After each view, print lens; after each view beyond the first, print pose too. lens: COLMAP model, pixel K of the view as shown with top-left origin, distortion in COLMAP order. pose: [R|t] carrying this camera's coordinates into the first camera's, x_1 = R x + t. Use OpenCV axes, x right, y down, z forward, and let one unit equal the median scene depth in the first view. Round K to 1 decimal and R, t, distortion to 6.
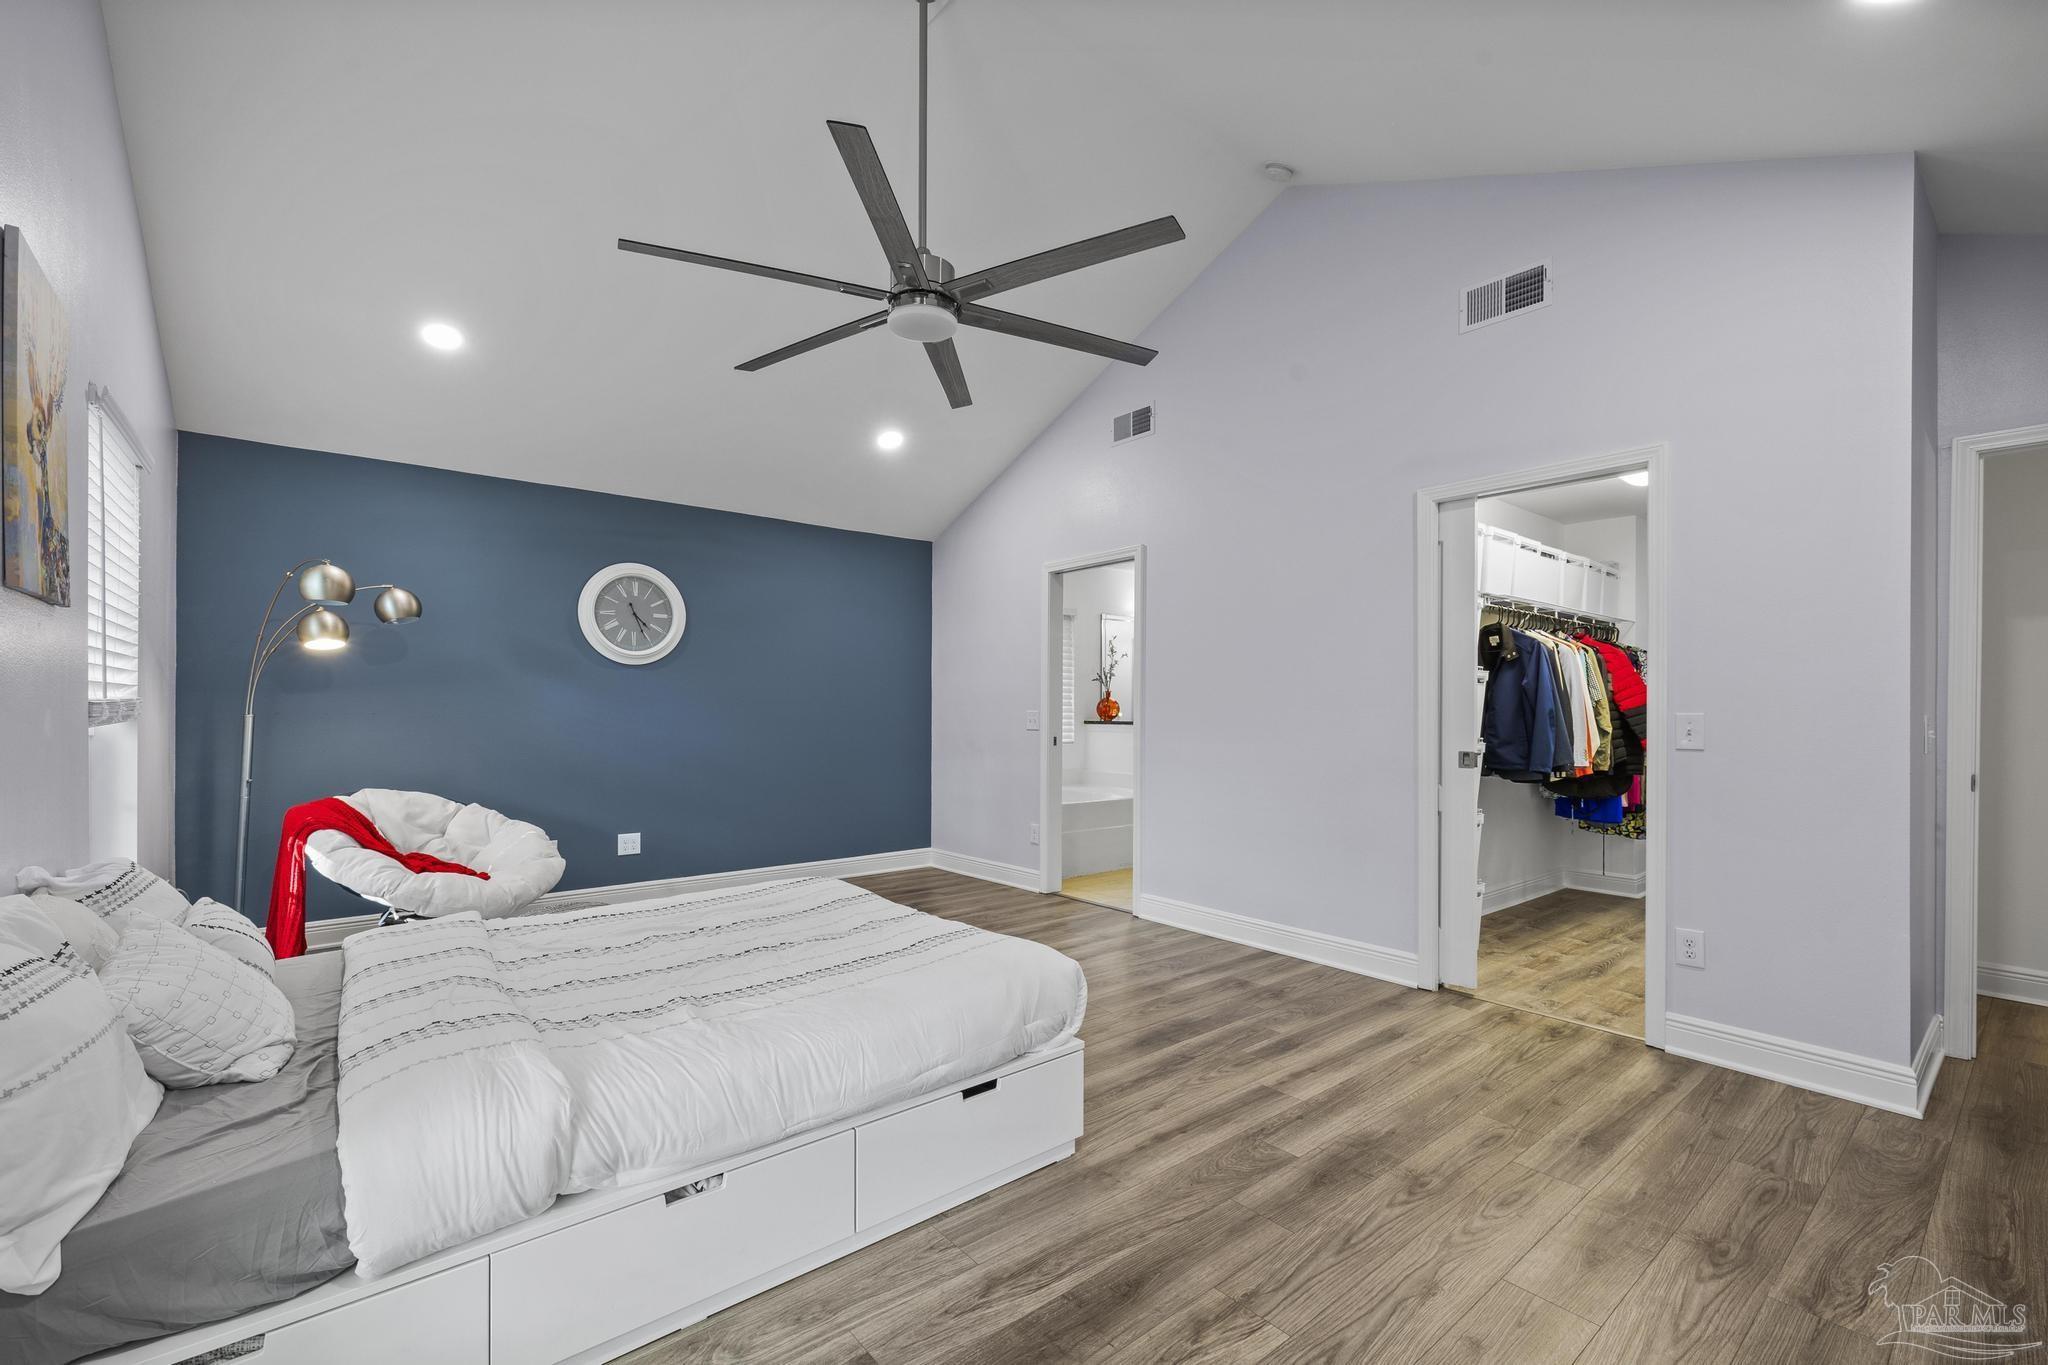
lens RADIAL K [[888.5, 0, 1017.4], [0, 888.5, 705.3], [0, 0, 1]] dist [0.003057, -0.000047]
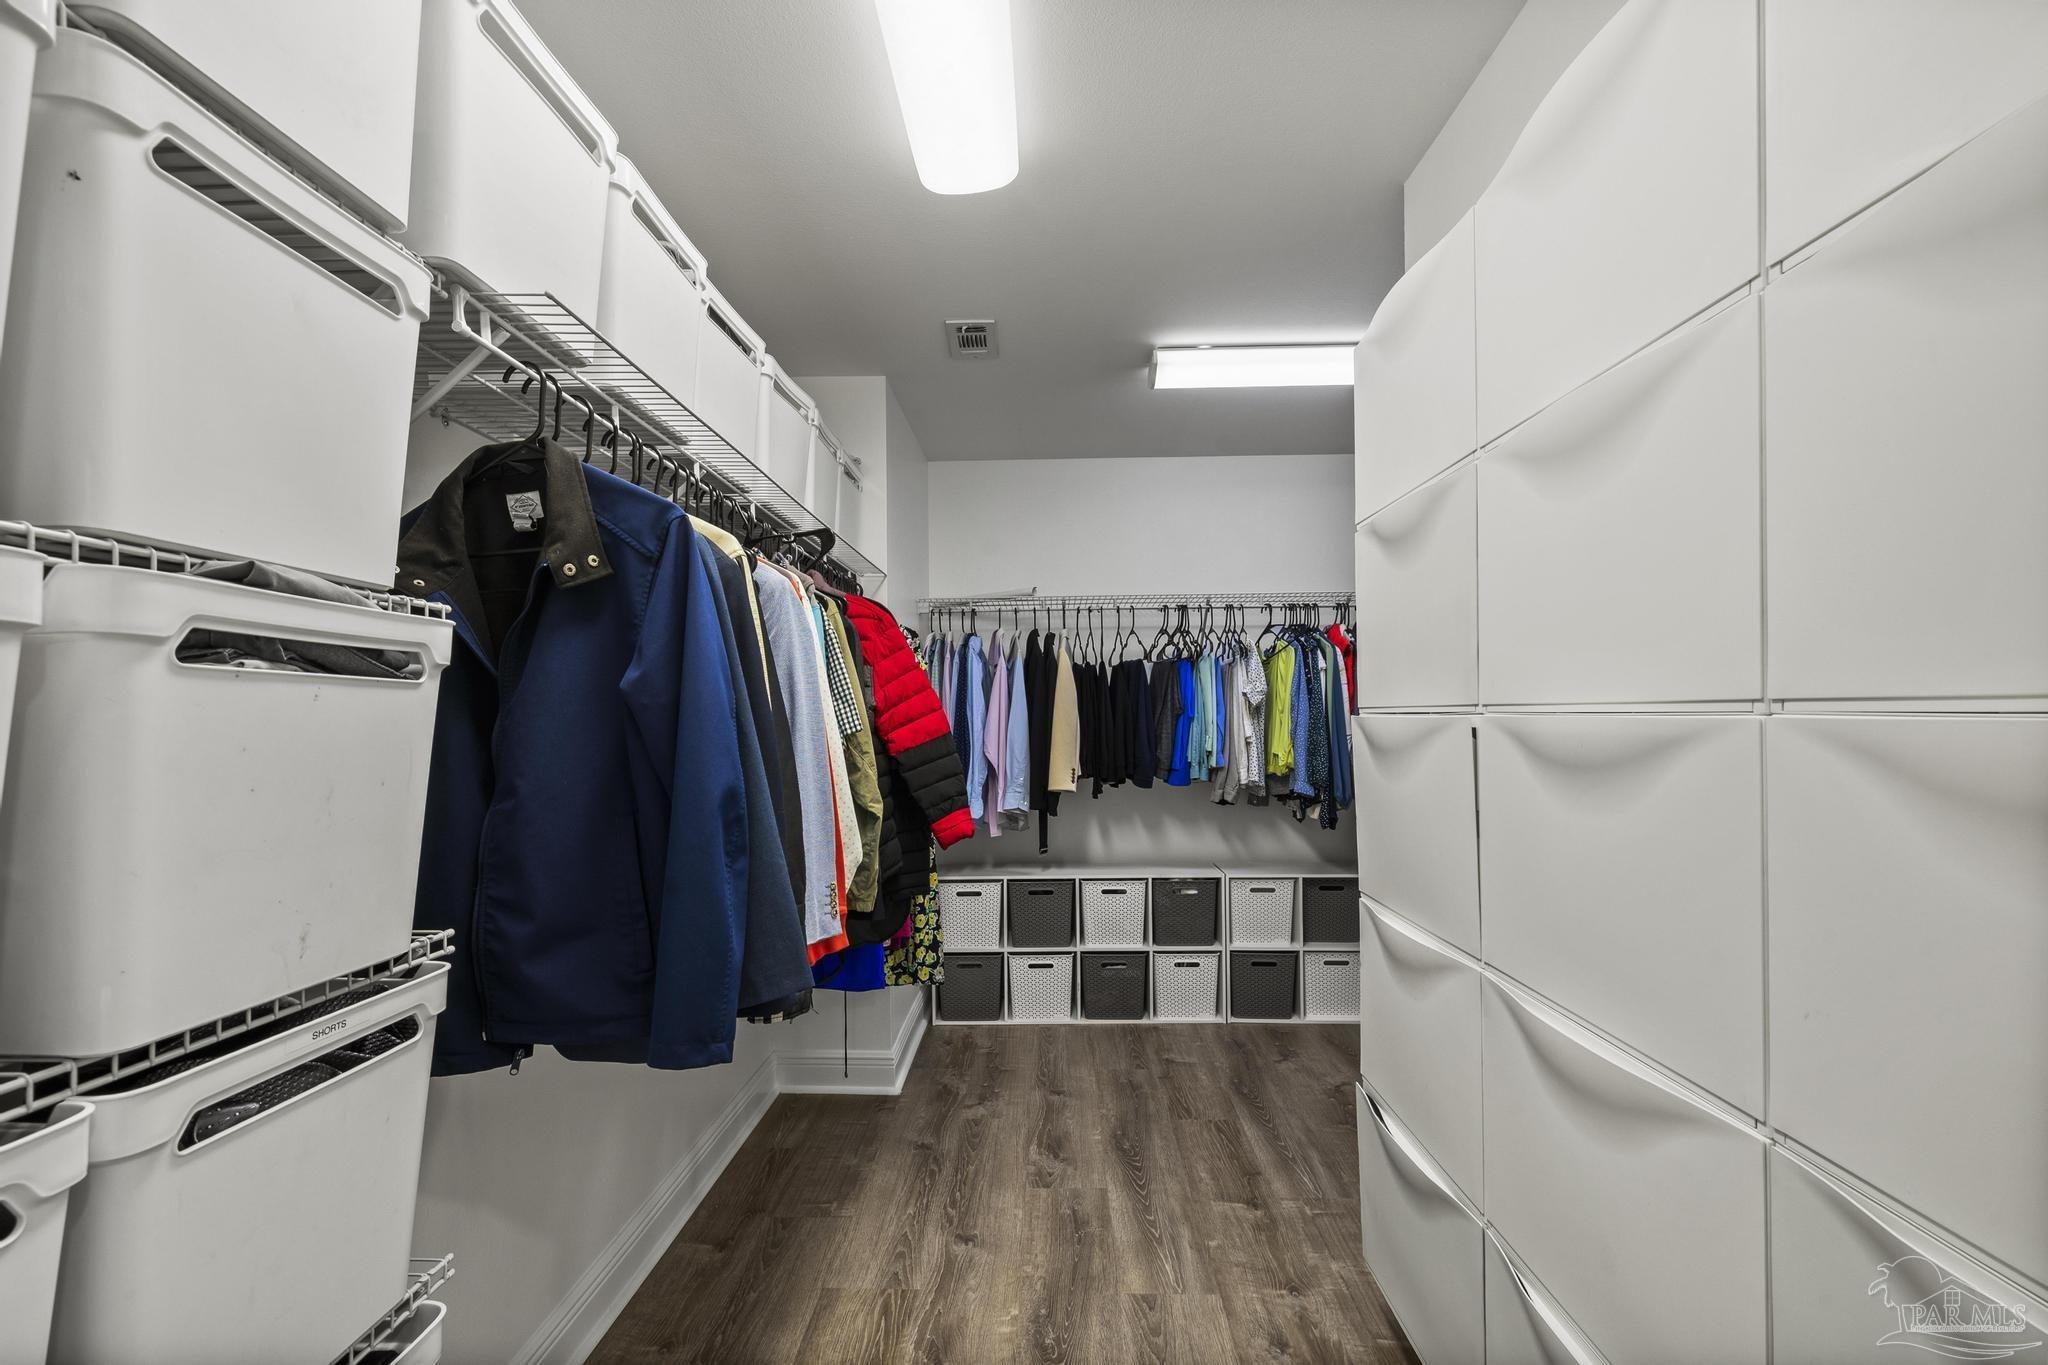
lens RADIAL K [[888.5, 0, 1017.4], [0, 888.5, 705.3], [0, 0, 1]] dist [0.003057, -0.000047]
pose [[0.681436, -0.003052, 0.731871, 0.439248], [0.008712, 0.999954, -0.003941, -0.015786], [-0.731826, 0.009062, 0.681432, 0.715992]]
